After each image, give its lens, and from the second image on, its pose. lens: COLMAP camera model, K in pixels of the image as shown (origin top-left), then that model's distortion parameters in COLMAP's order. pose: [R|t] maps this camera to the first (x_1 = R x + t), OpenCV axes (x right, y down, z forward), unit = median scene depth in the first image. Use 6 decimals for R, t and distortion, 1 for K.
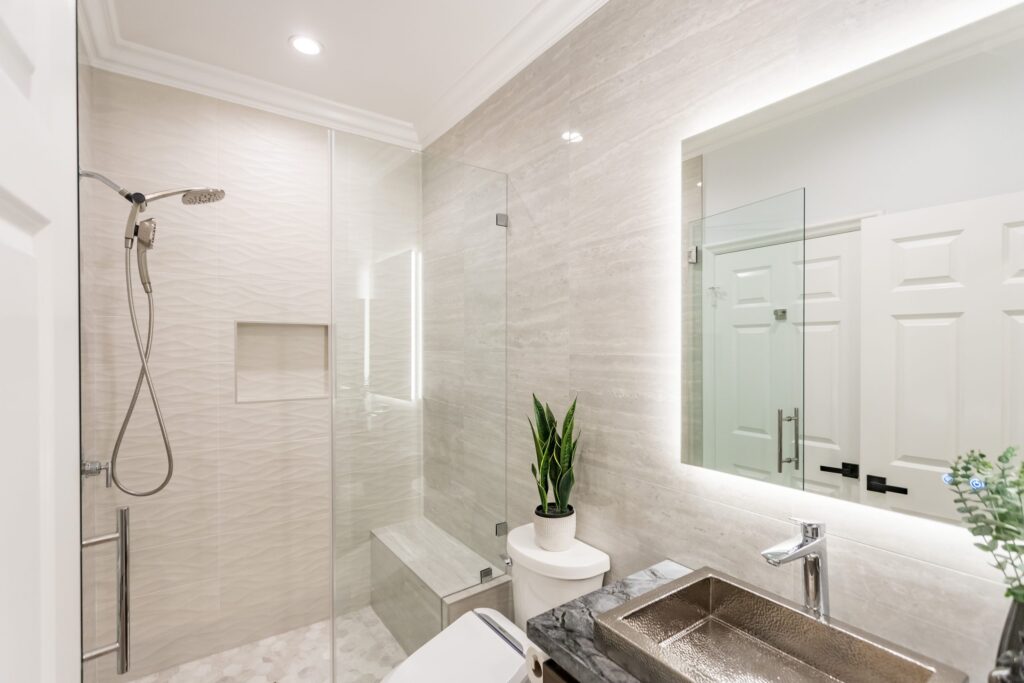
lens RADIAL K [[500.6, 0, 515.0], [0, 500.6, 340.7], [0, 0, 1]] dist [-0.004036, 0.004120]
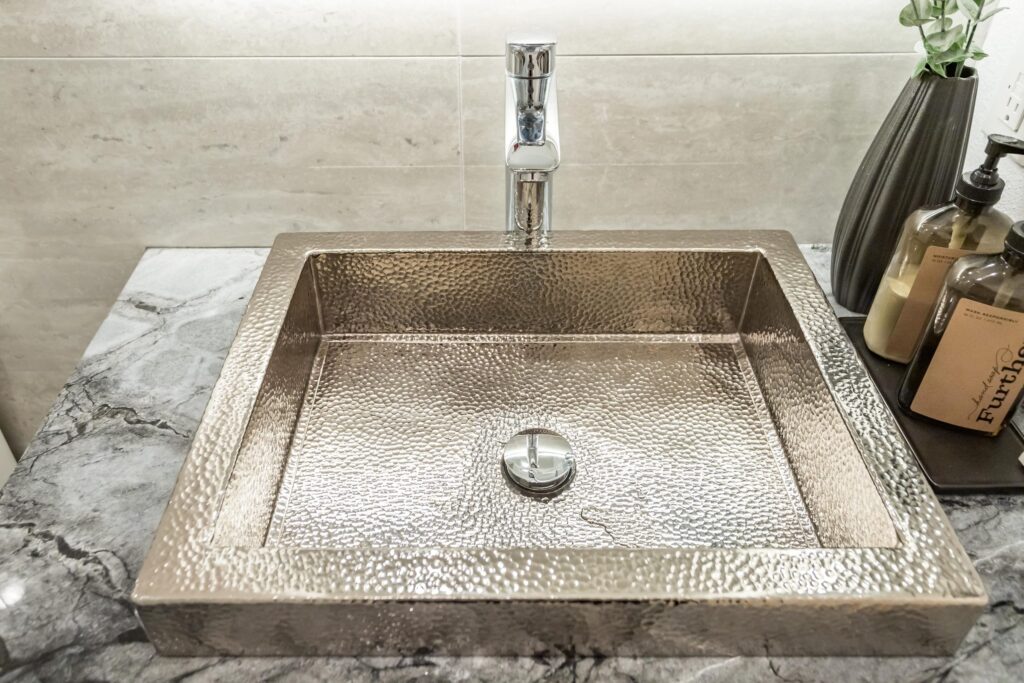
lens RADIAL K [[774.7, 0, 491.7], [0, 774.7, 318.6], [0, 0, 1]] dist [0.005034, 0.001381]
pose [[0.576926, -0.501935, 0.644374, 0.039956], [0.003051, 0.790223, 0.612812, 0.091150], [-0.816791, -0.351581, 0.457431, 0.373776]]
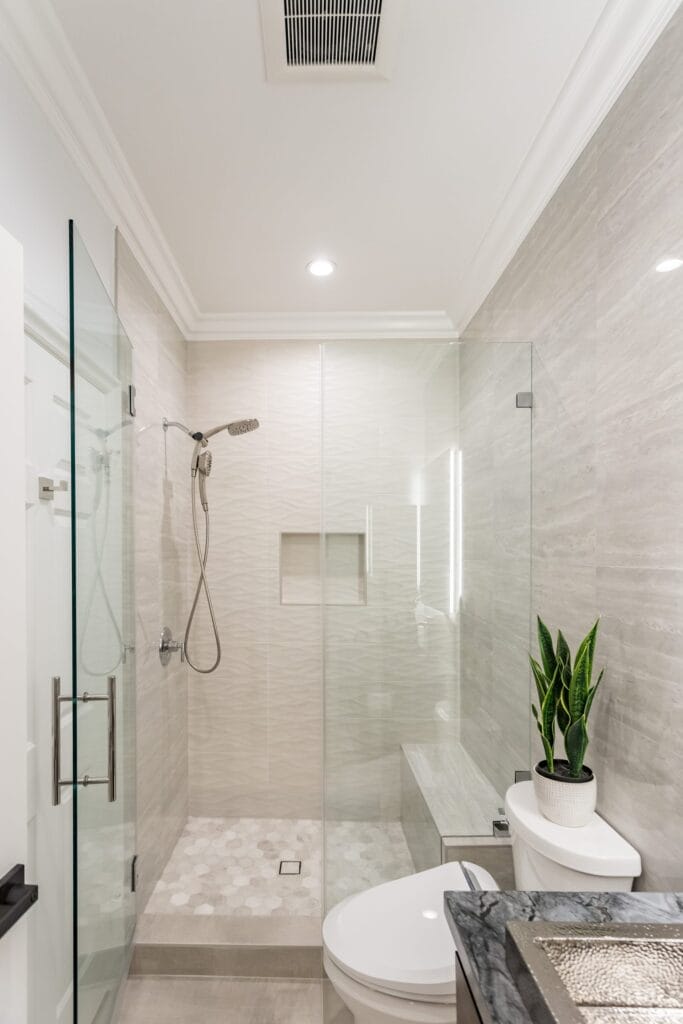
lens RADIAL K [[514.1, 0, 285.9], [0, 514.1, 551.6], [0, 0, 1]] dist [-0.004122, 0.002439]
pose [[0.783070, 0.000345, -0.621934, 0.202129], [0.003553, 0.999981, 0.005029, -0.000516], [0.621924, -0.006148, 0.783053, 0.109315]]
